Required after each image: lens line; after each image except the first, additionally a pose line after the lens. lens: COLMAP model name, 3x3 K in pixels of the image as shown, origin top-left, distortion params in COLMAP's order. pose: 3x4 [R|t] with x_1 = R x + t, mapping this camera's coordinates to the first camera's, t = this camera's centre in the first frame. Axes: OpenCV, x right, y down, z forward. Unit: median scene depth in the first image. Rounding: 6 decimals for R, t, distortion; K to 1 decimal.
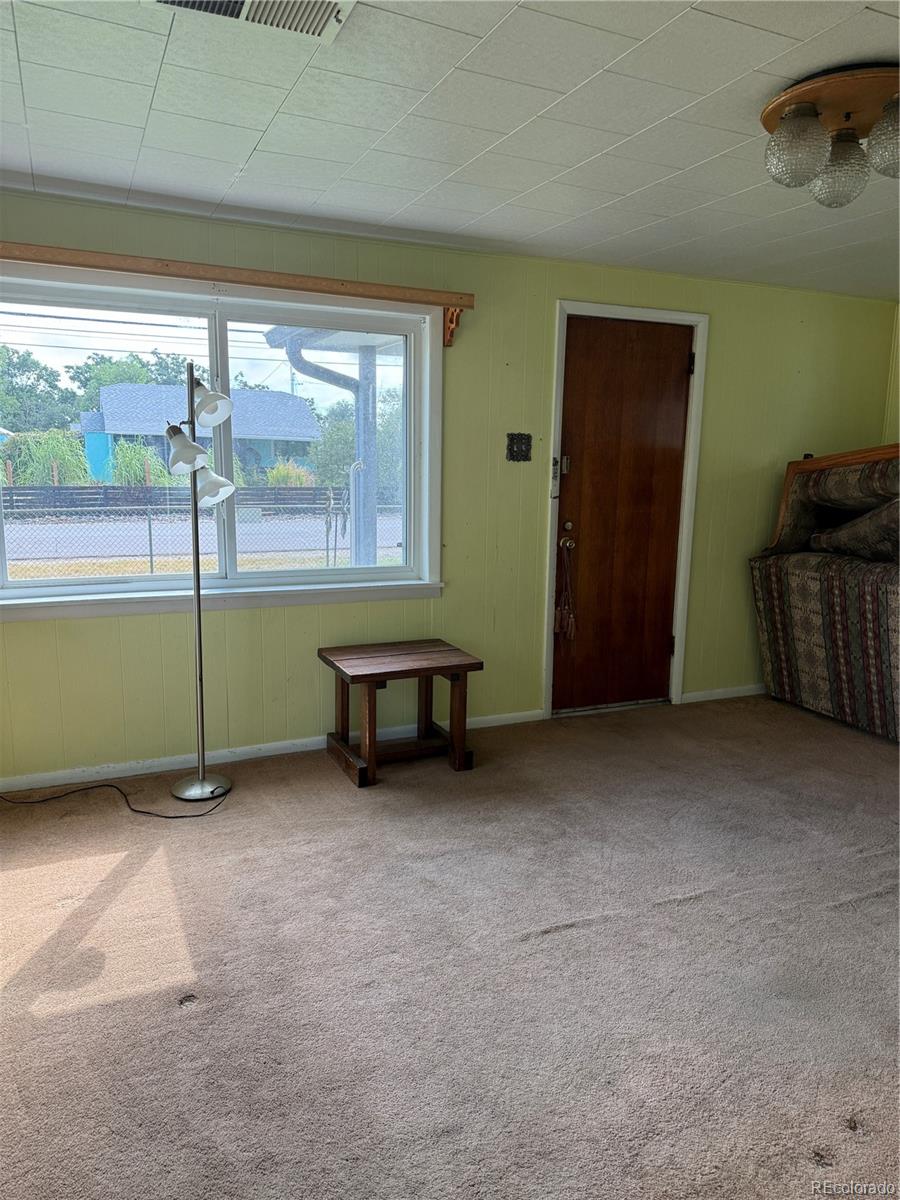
lens RADIAL K [[853.2, 0, 460.0], [0, 853.2, 604.1], [0, 0, 1]] dist [0.039149, -0.042546]
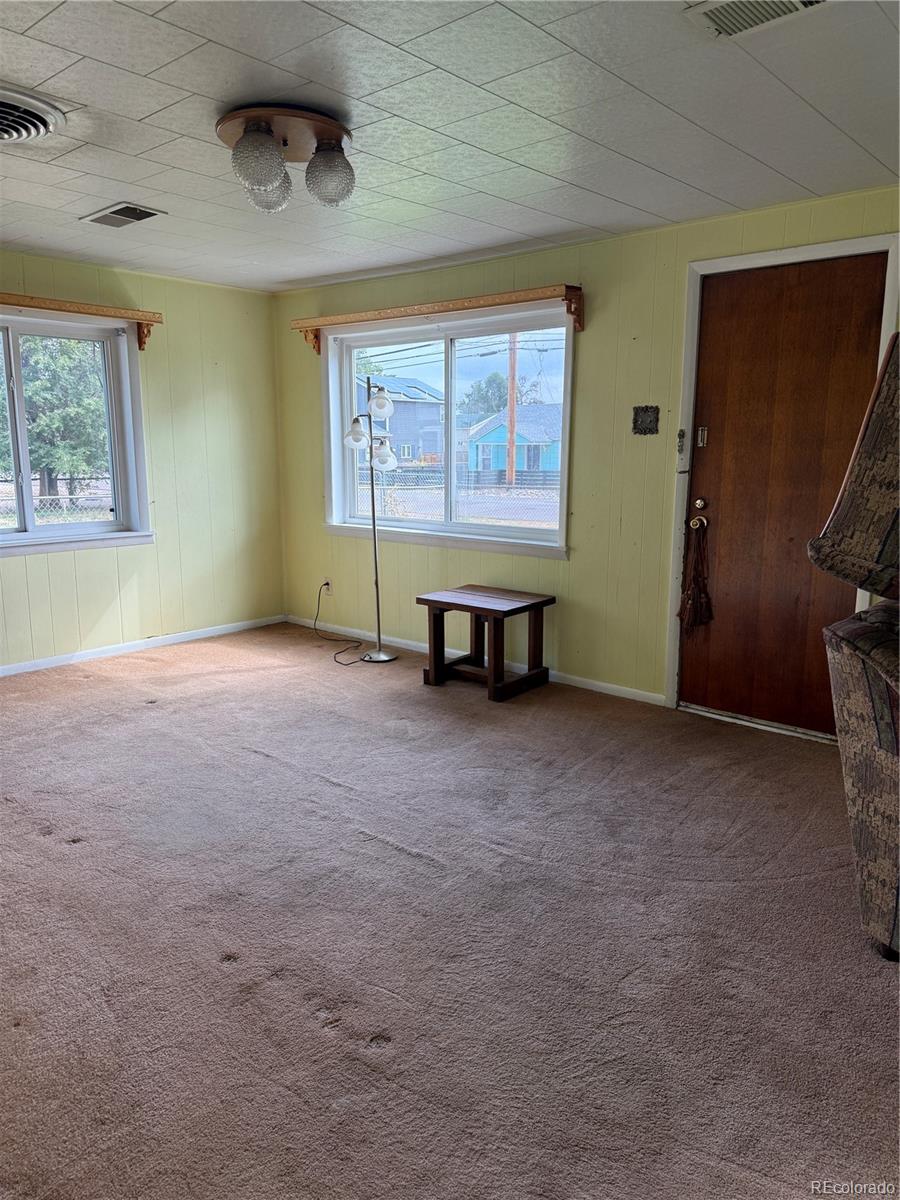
lens RADIAL K [[853.2, 0, 452.0], [0, 853.2, 603.9], [0, 0, 1]] dist [0.039149, -0.042546]
pose [[0.410788, 0.146956, -0.899809, 0.905844], [-0.158996, 0.983348, 0.088014, -0.025285], [0.897760, 0.106911, 0.427313, 0.395028]]
